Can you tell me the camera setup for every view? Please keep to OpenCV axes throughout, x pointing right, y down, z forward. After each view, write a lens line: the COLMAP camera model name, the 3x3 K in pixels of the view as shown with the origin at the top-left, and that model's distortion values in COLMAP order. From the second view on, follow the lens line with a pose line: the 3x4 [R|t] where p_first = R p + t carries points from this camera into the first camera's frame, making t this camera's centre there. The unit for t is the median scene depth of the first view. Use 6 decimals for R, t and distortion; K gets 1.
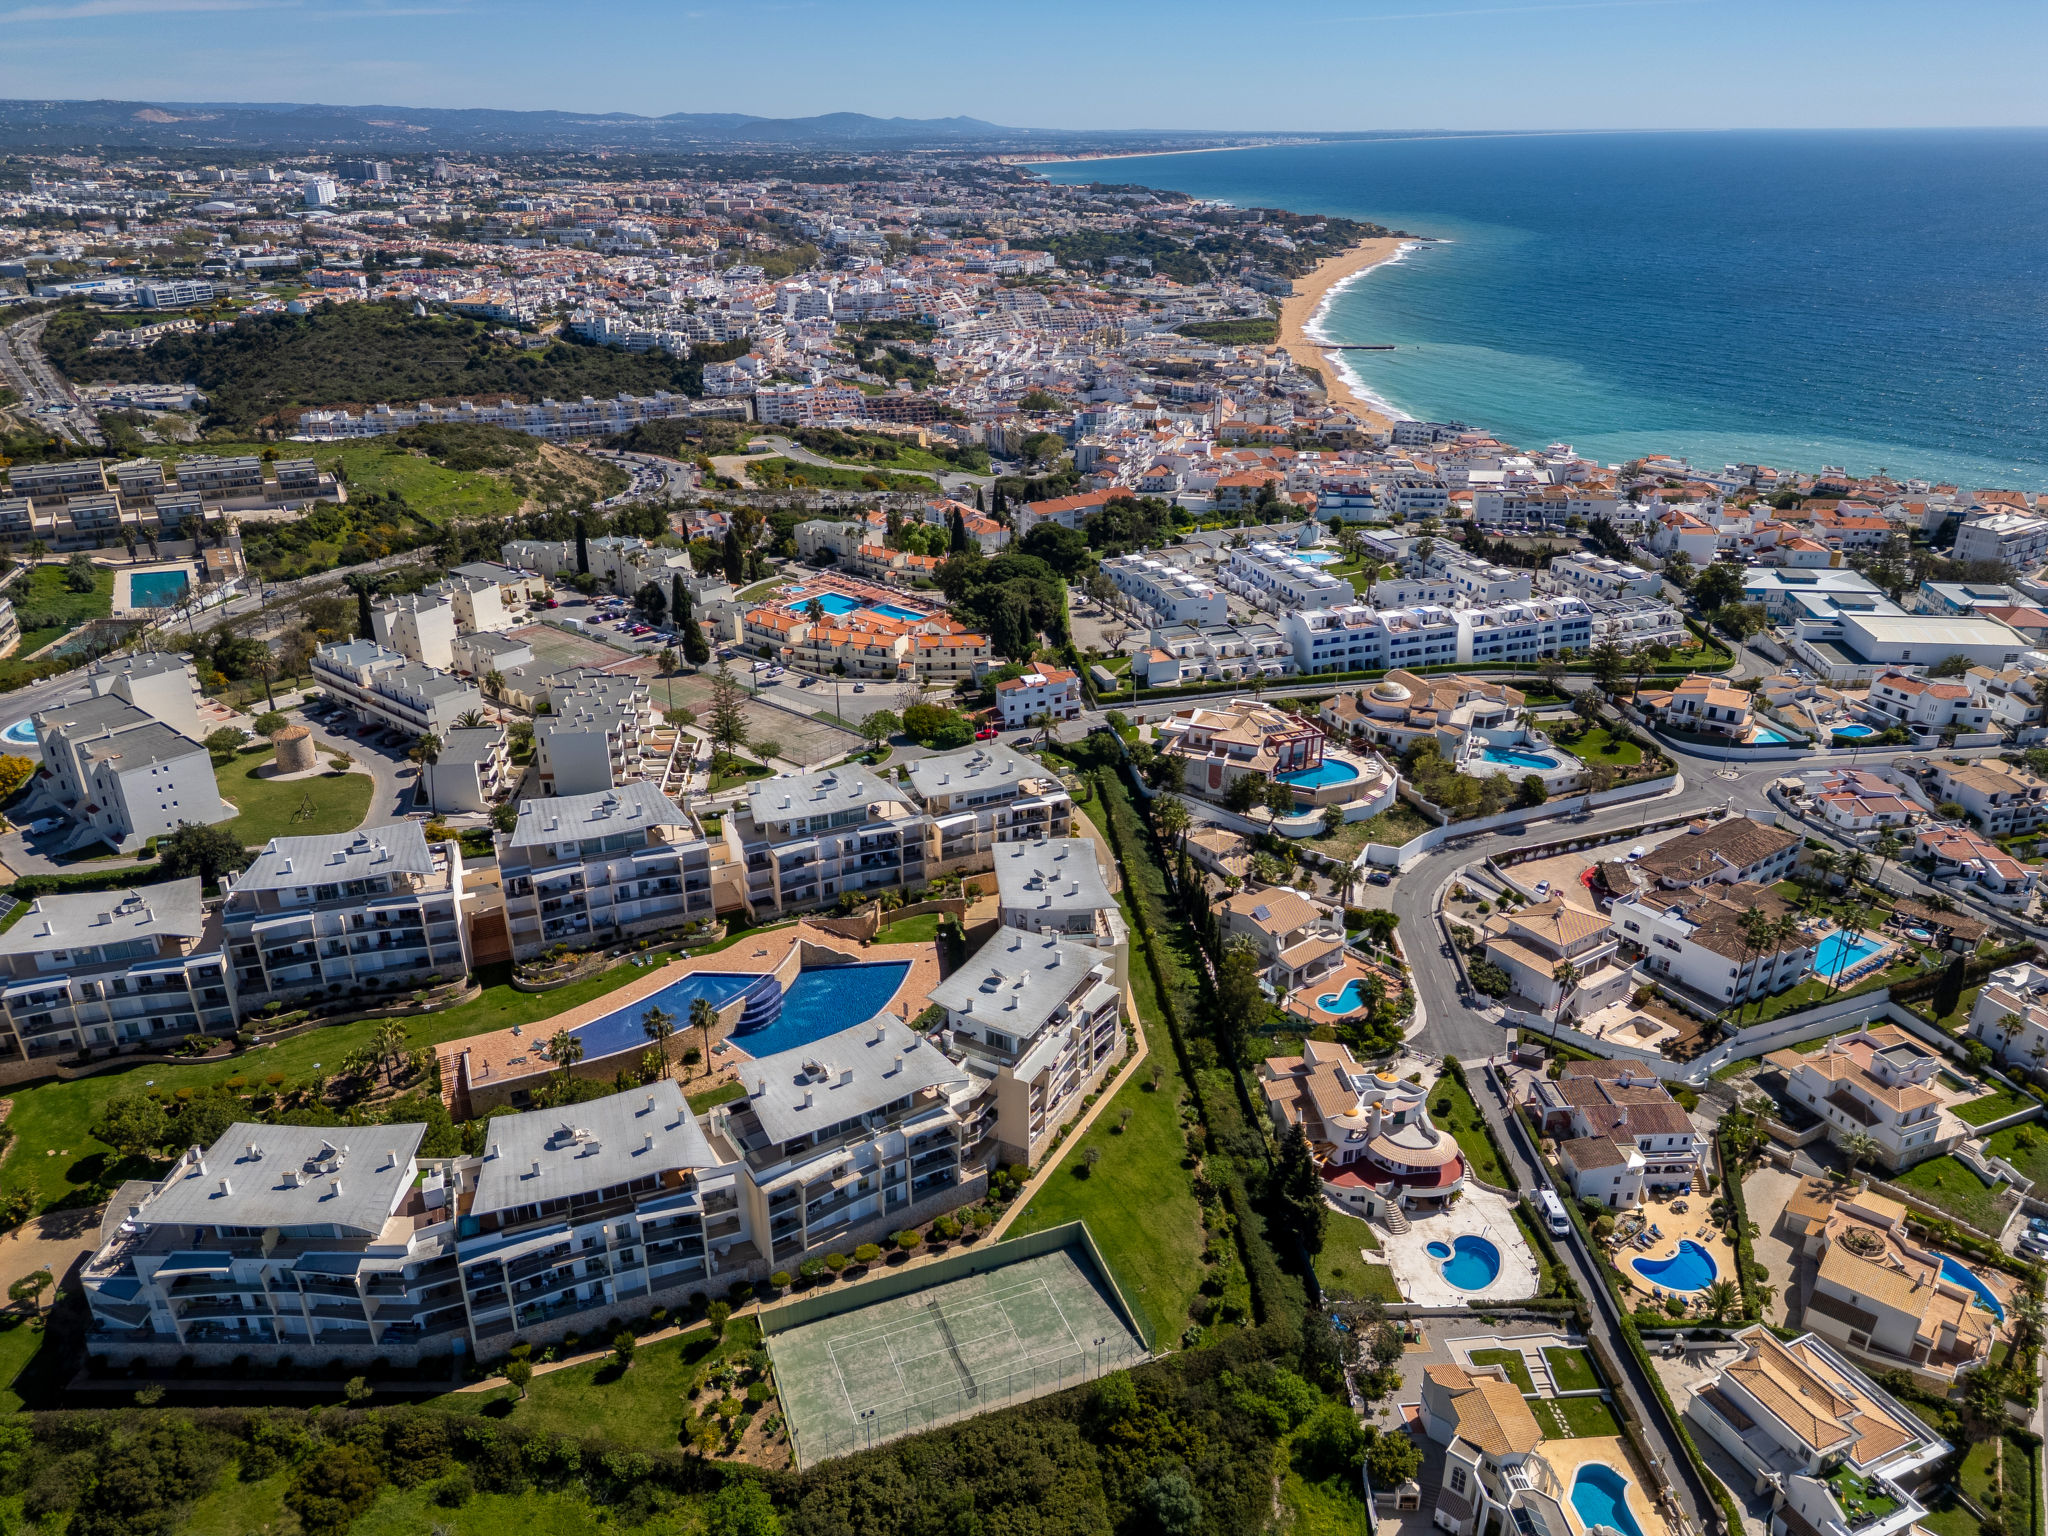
lens RADIAL K [[1403.0, 0, 1024.4], [0, 1403.0, 760.2], [0, 0, 1]] dist [0.077254, -0.078902]
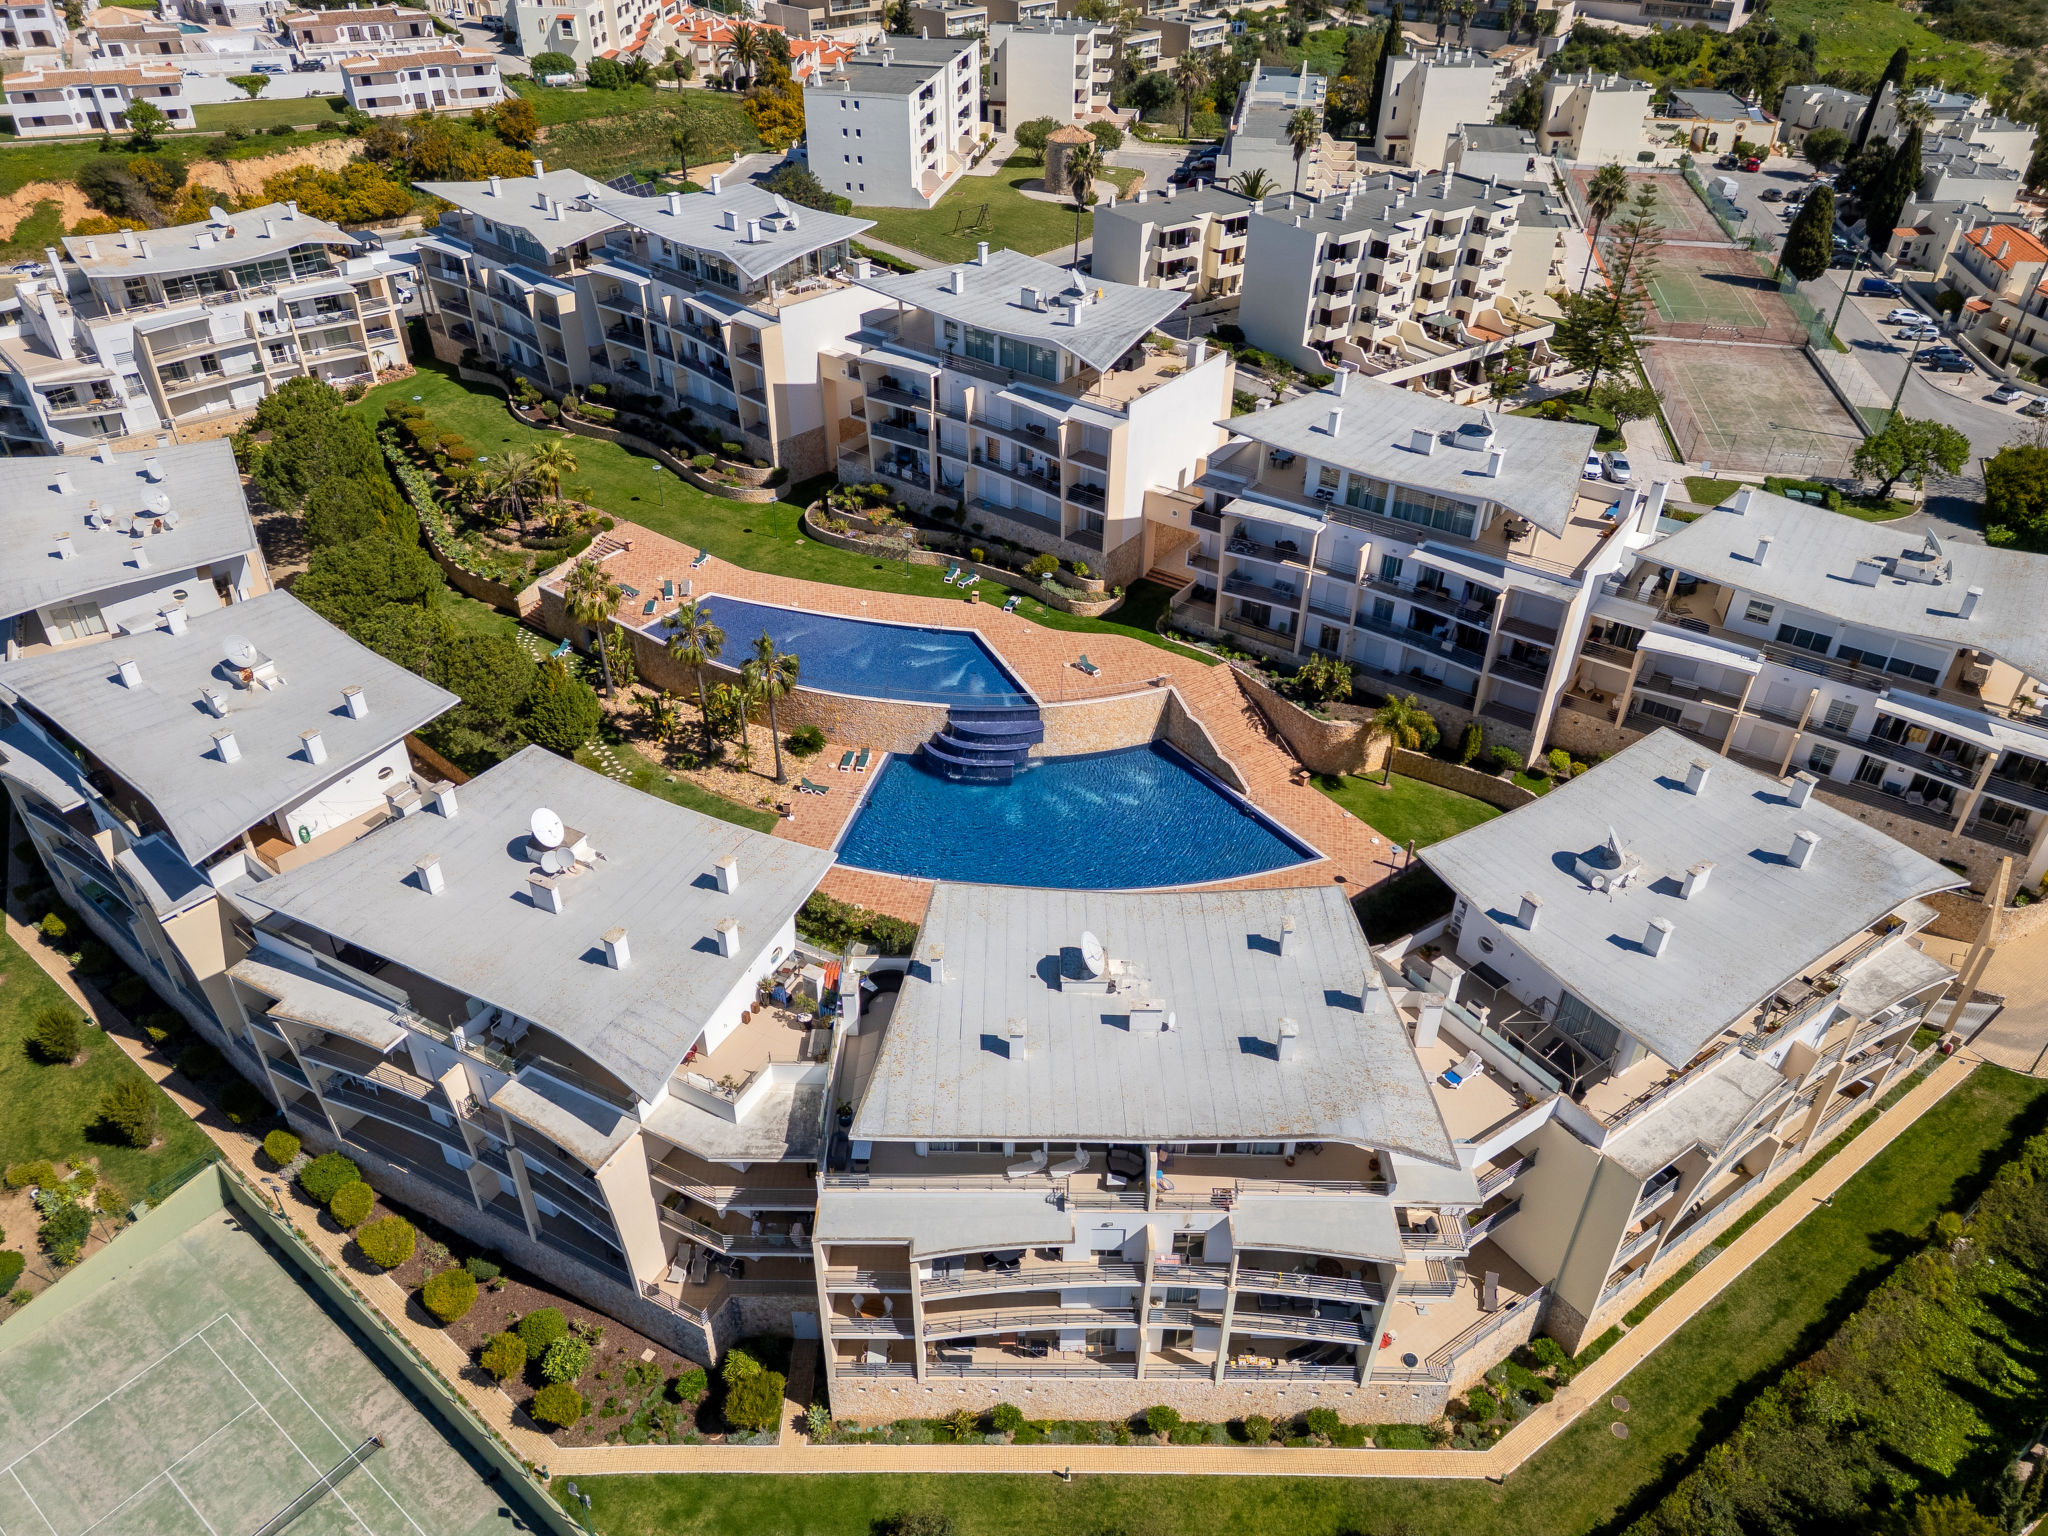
lens RADIAL K [[1403.0, 0, 1024.4], [0, 1403.0, 760.2], [0, 0, 1]] dist [0.077254, -0.078902]
pose [[0.491961, 0.509397, -0.706038, 0.169395], [-0.362021, 0.857219, 0.366219, -0.009224], [0.791780, 0.075435, 0.606131, 0.670552]]
